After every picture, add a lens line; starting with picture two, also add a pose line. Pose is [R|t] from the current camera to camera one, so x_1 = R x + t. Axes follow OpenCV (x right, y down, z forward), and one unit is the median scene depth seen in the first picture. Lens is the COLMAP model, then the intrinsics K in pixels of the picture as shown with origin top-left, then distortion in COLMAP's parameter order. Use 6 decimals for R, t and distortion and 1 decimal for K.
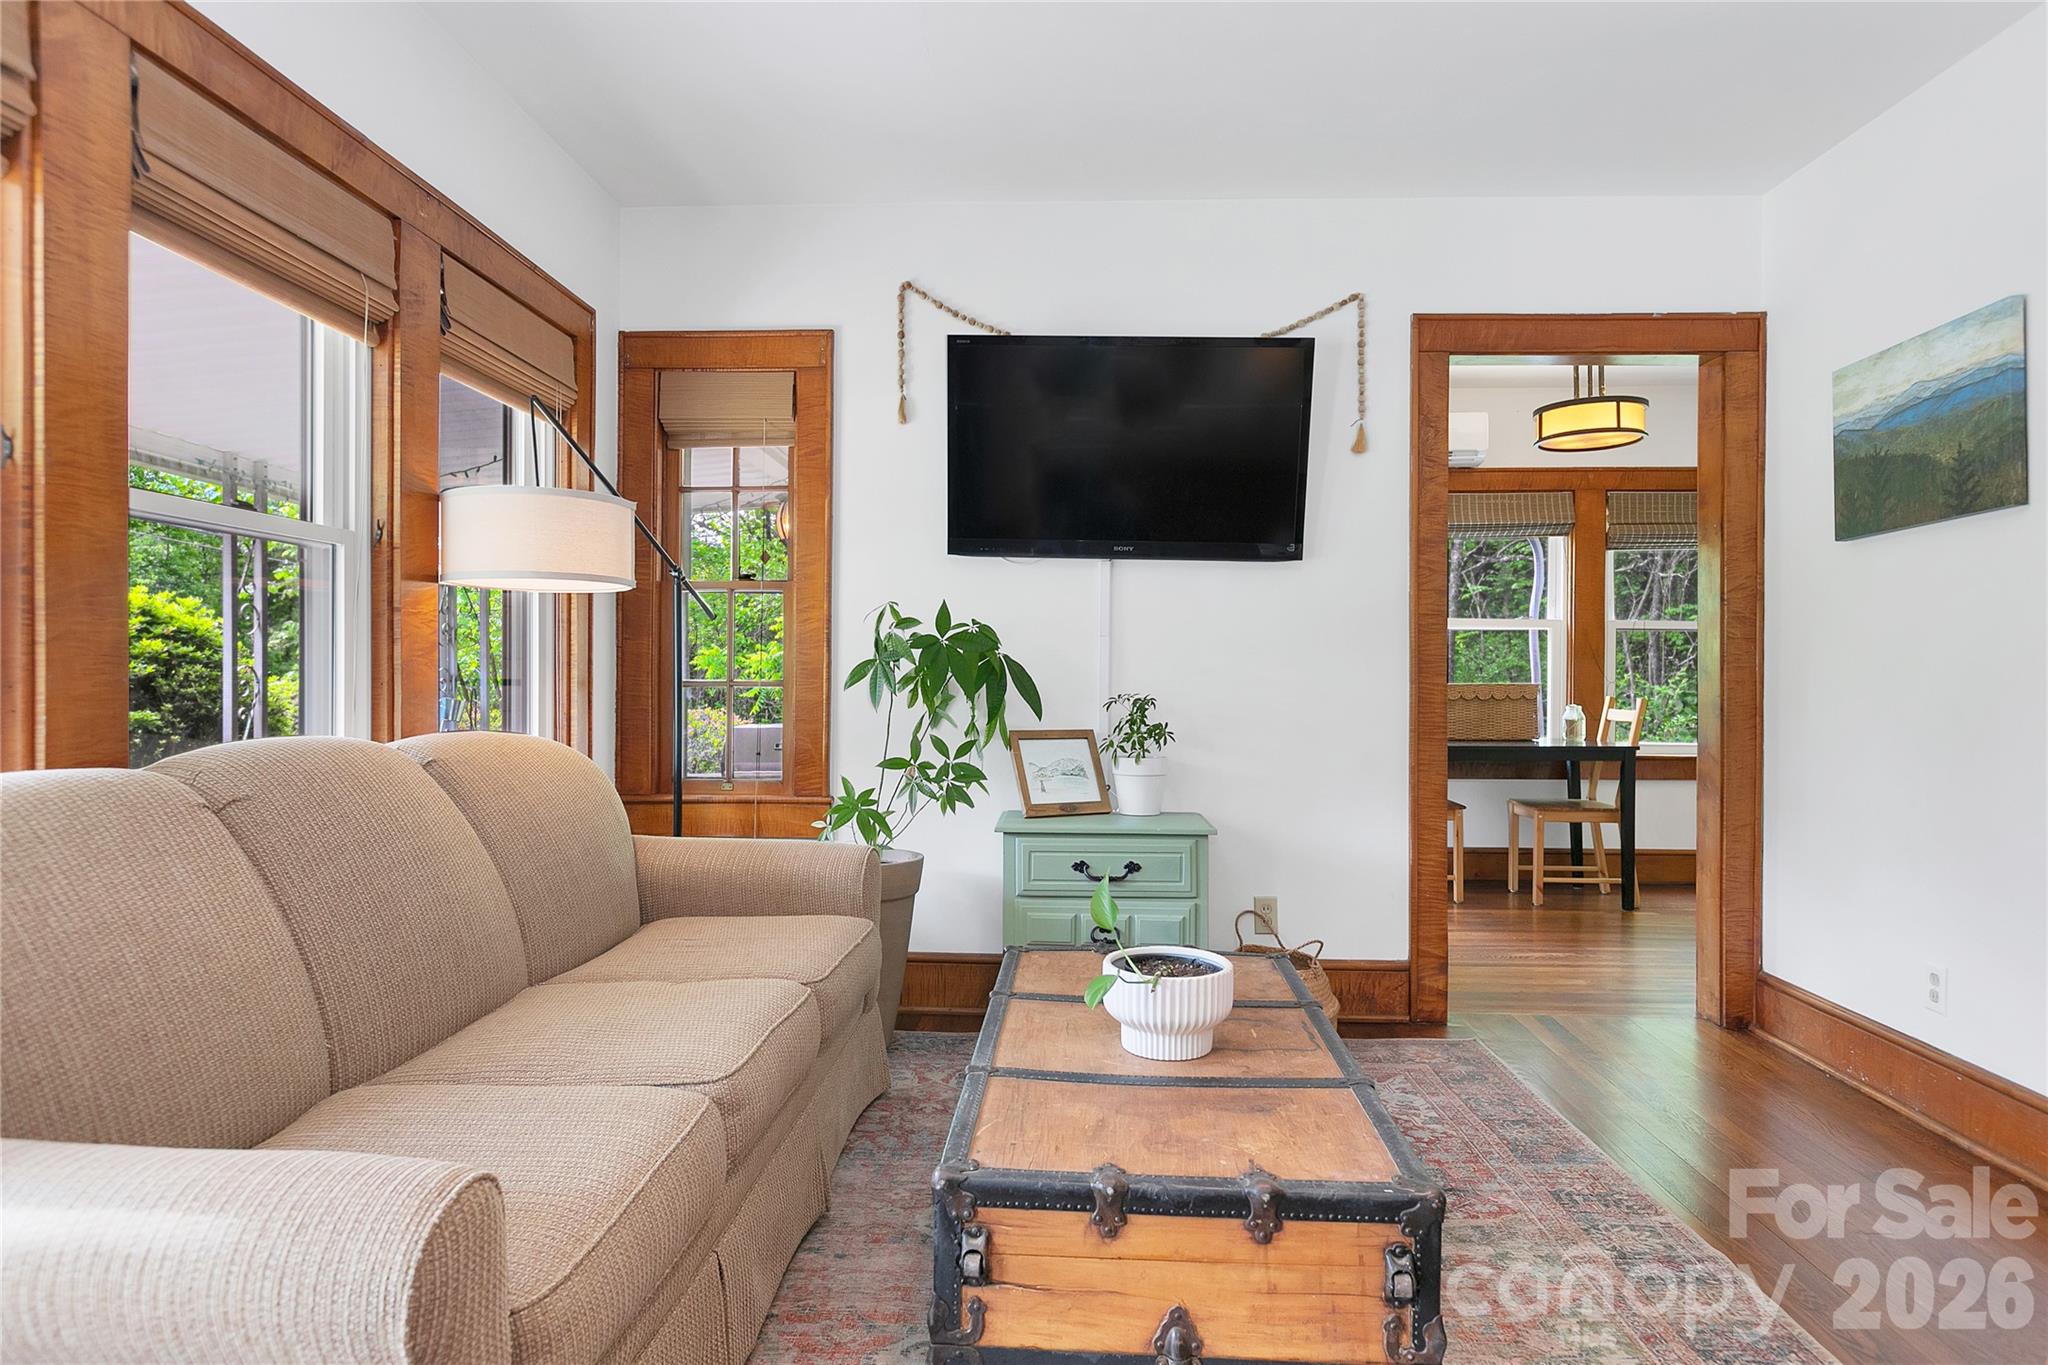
lens RADIAL K [[1205.1, 0, 1028.8], [0, 1205.1, 672.5], [0, 0, 1]] dist [-0.000570, -0.001129]
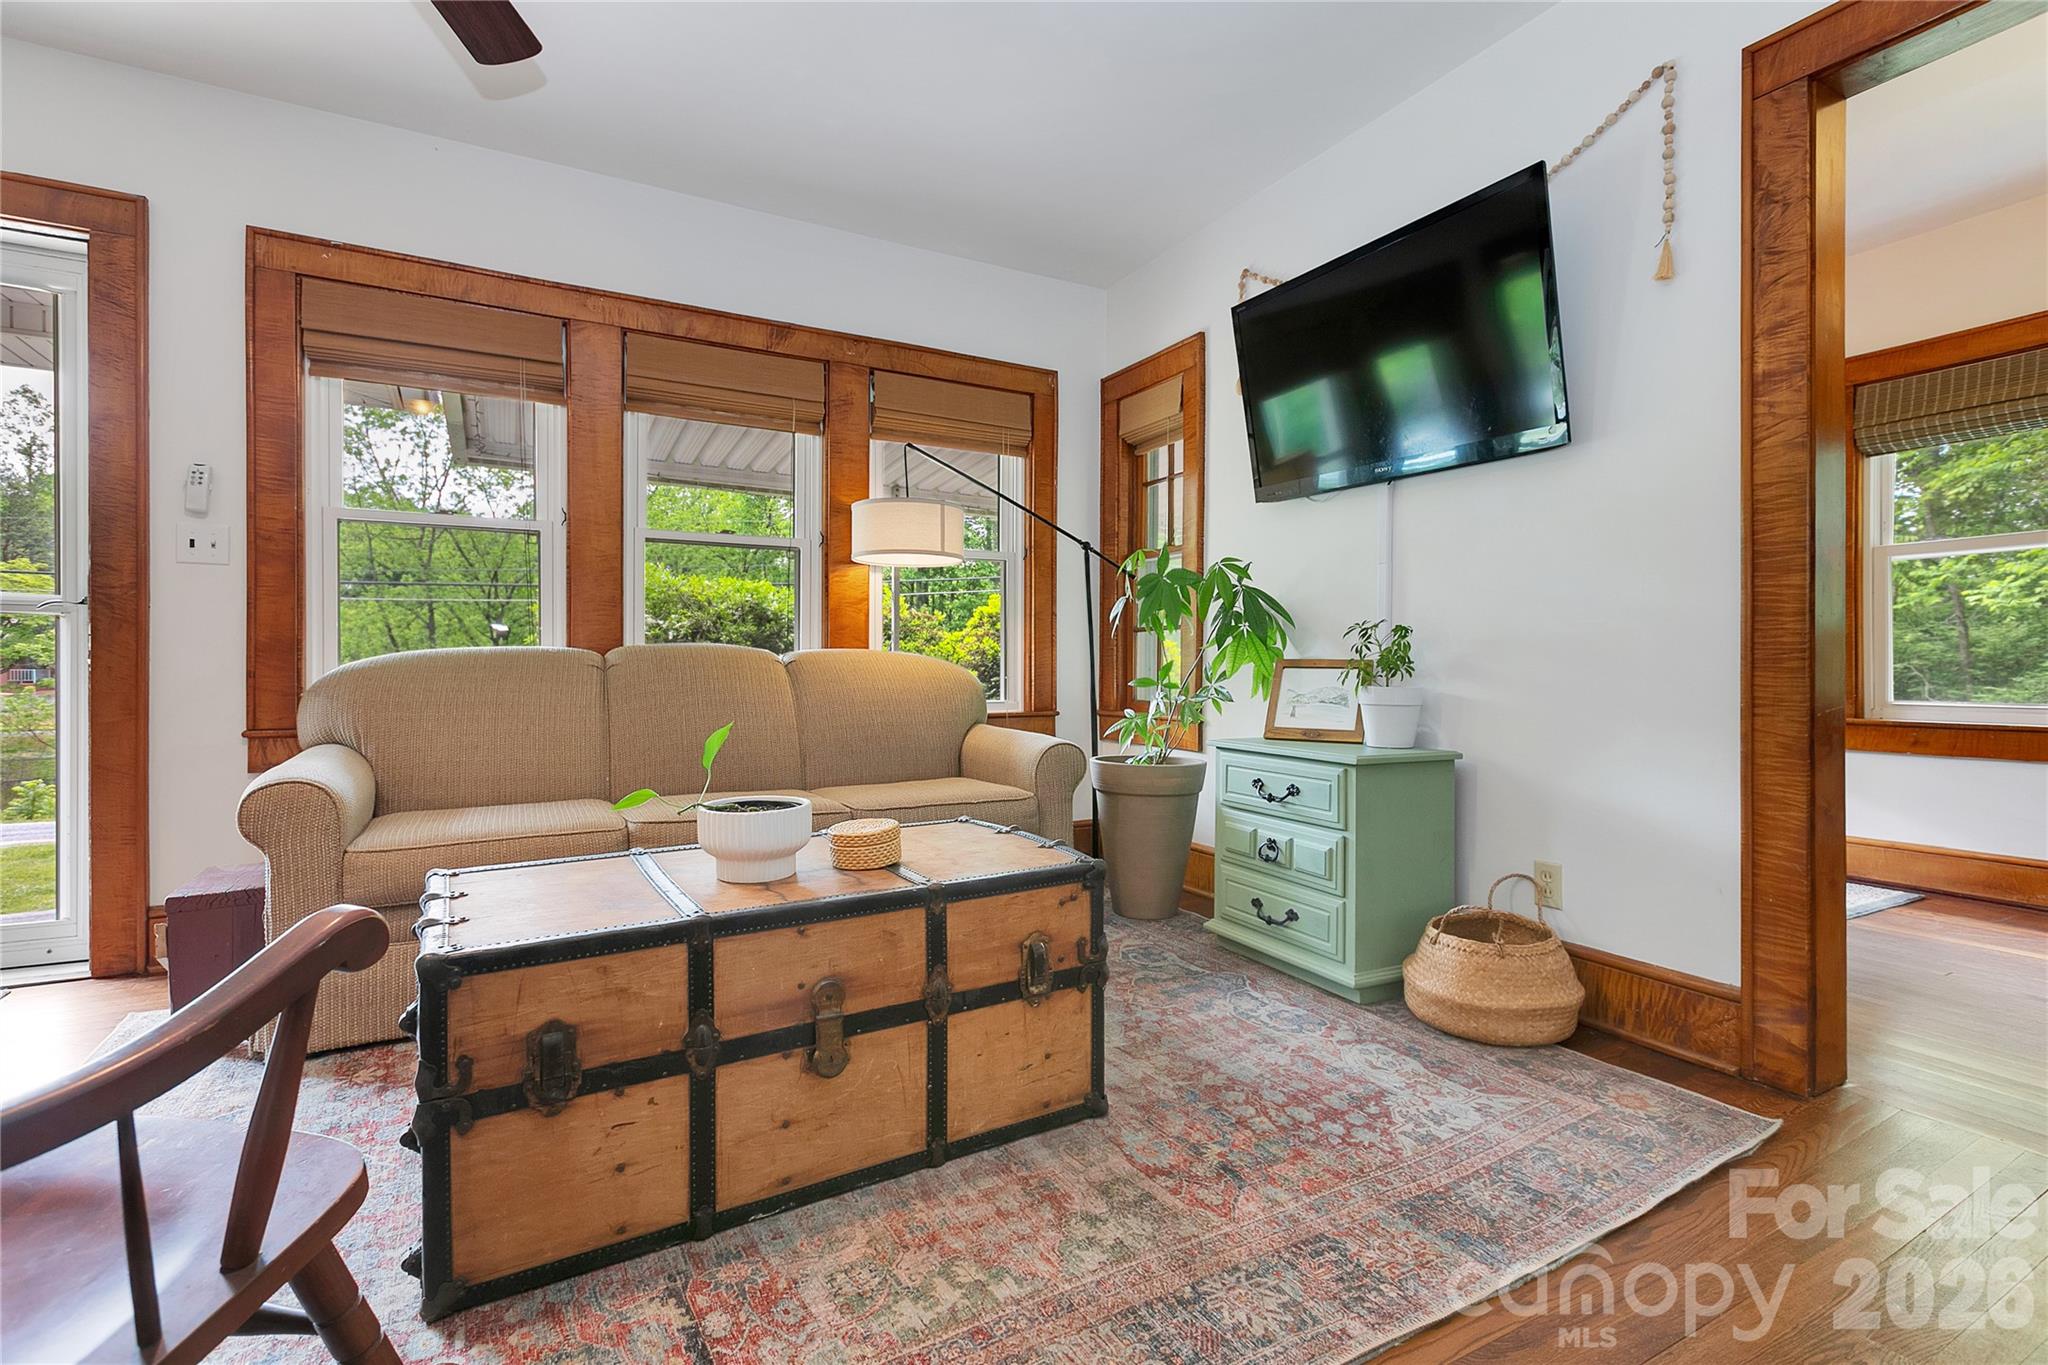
lens RADIAL K [[933.2, 0, 1021.6], [0, 933.2, 678.2], [0, 0, 1]] dist [-0.009229, 0.000170]
pose [[0.508228, 0.008561, -0.861180, 0.599039], [0.000302, 0.999949, 0.010118, 0.058404], [0.861222, -0.005403, 0.508200, 0.396441]]
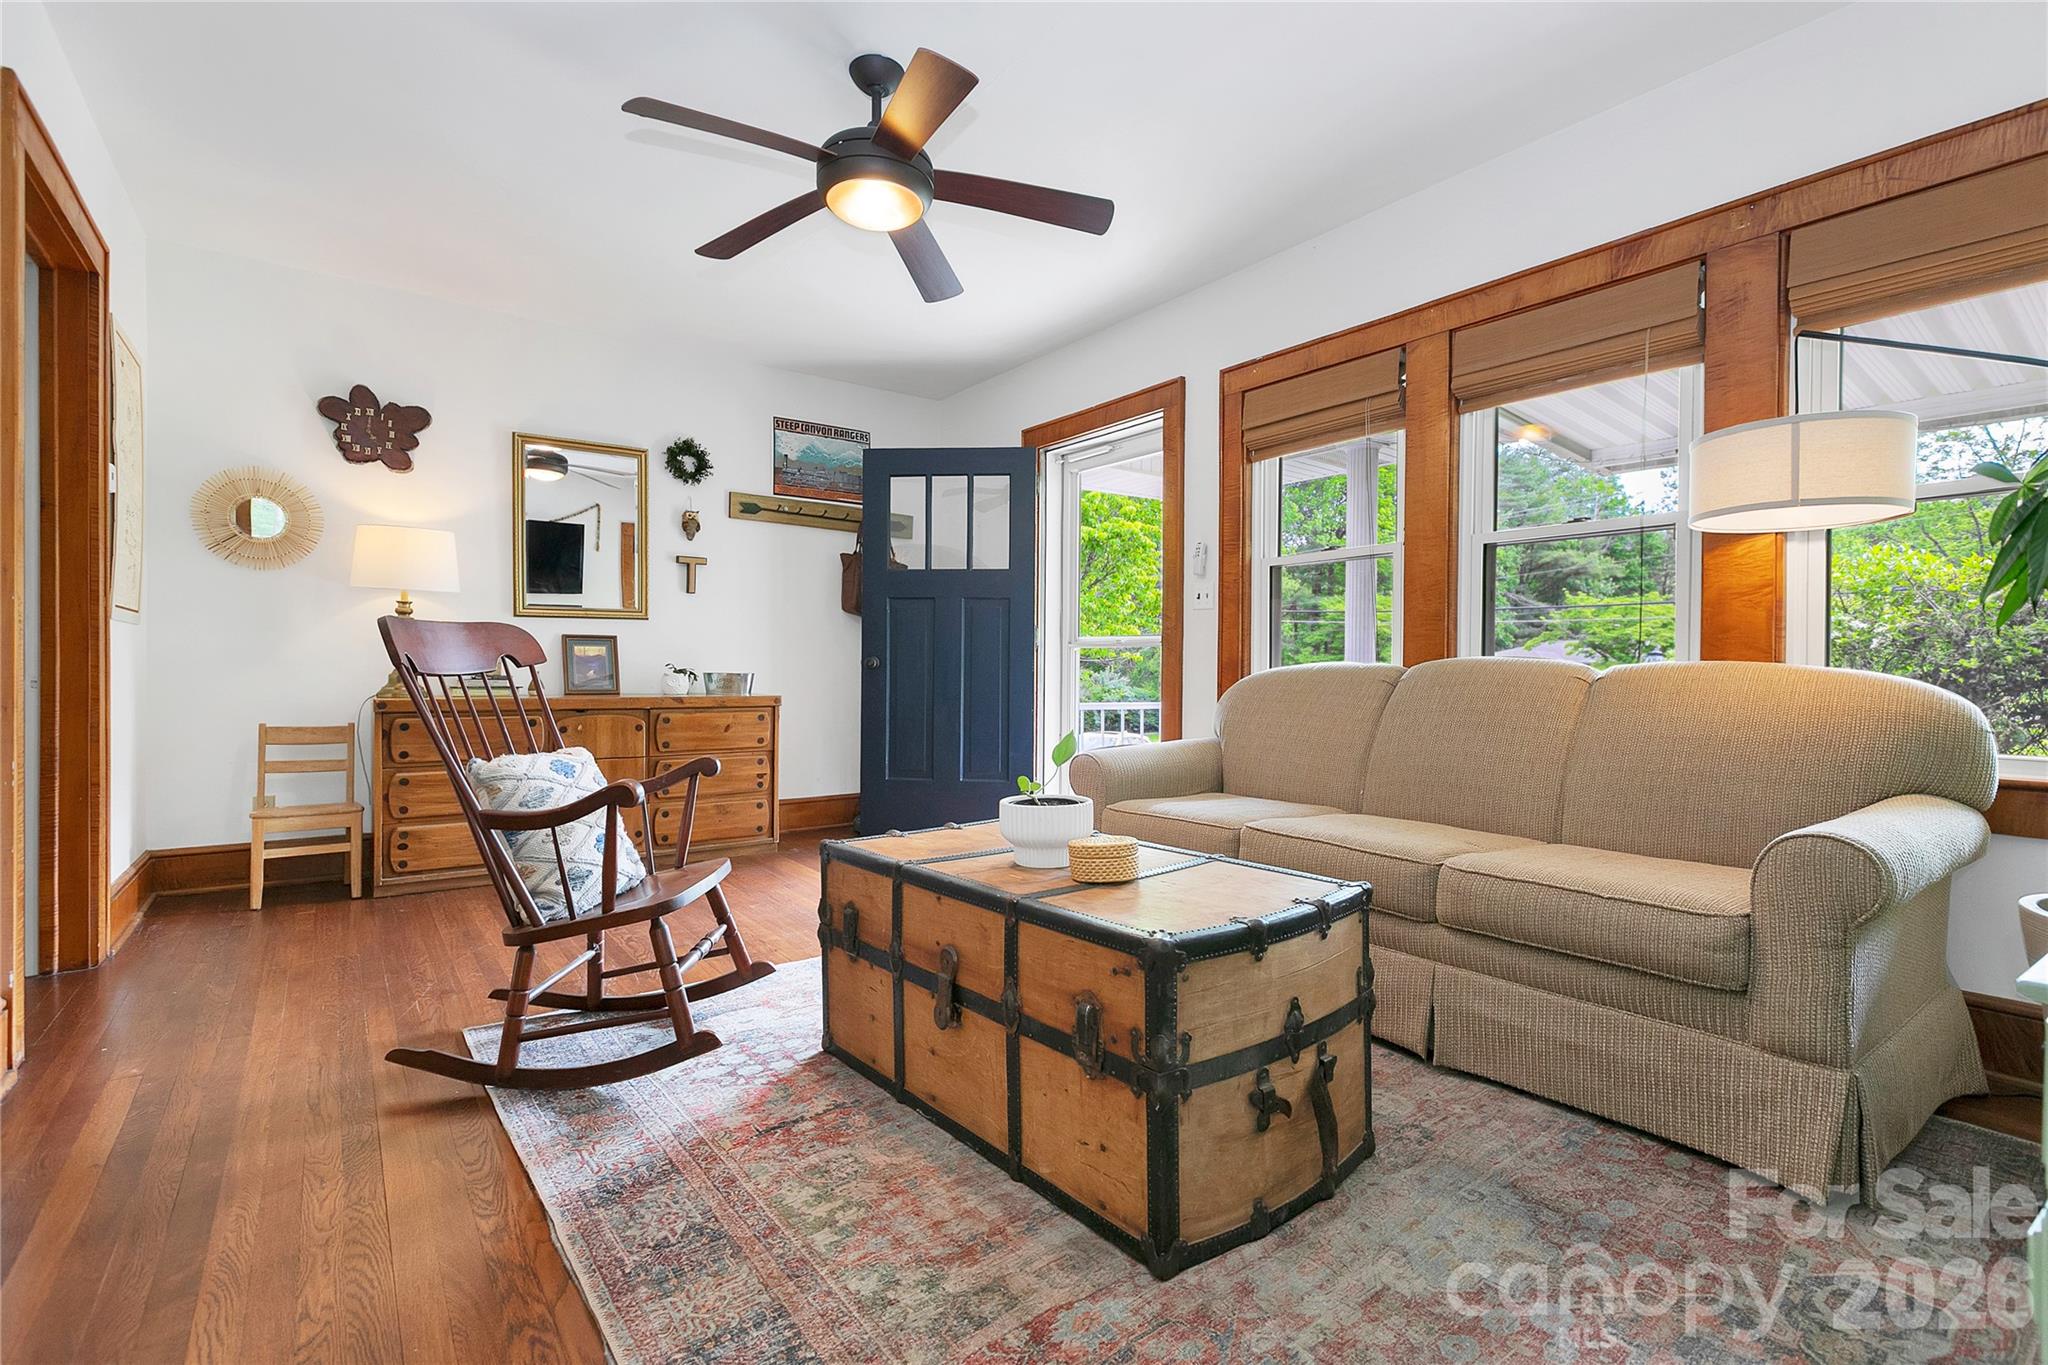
lens RADIAL K [[933.2, 0, 1034.2], [0, 933.2, 691.3], [0, 0, 1]] dist [-0.009229, 0.000170]
pose [[-0.775362, -0.002423, -0.631513, 0.465191], [-0.013838, 0.999818, 0.013155, 0.056354], [0.631366, 0.018938, -0.775254, 0.963590]]
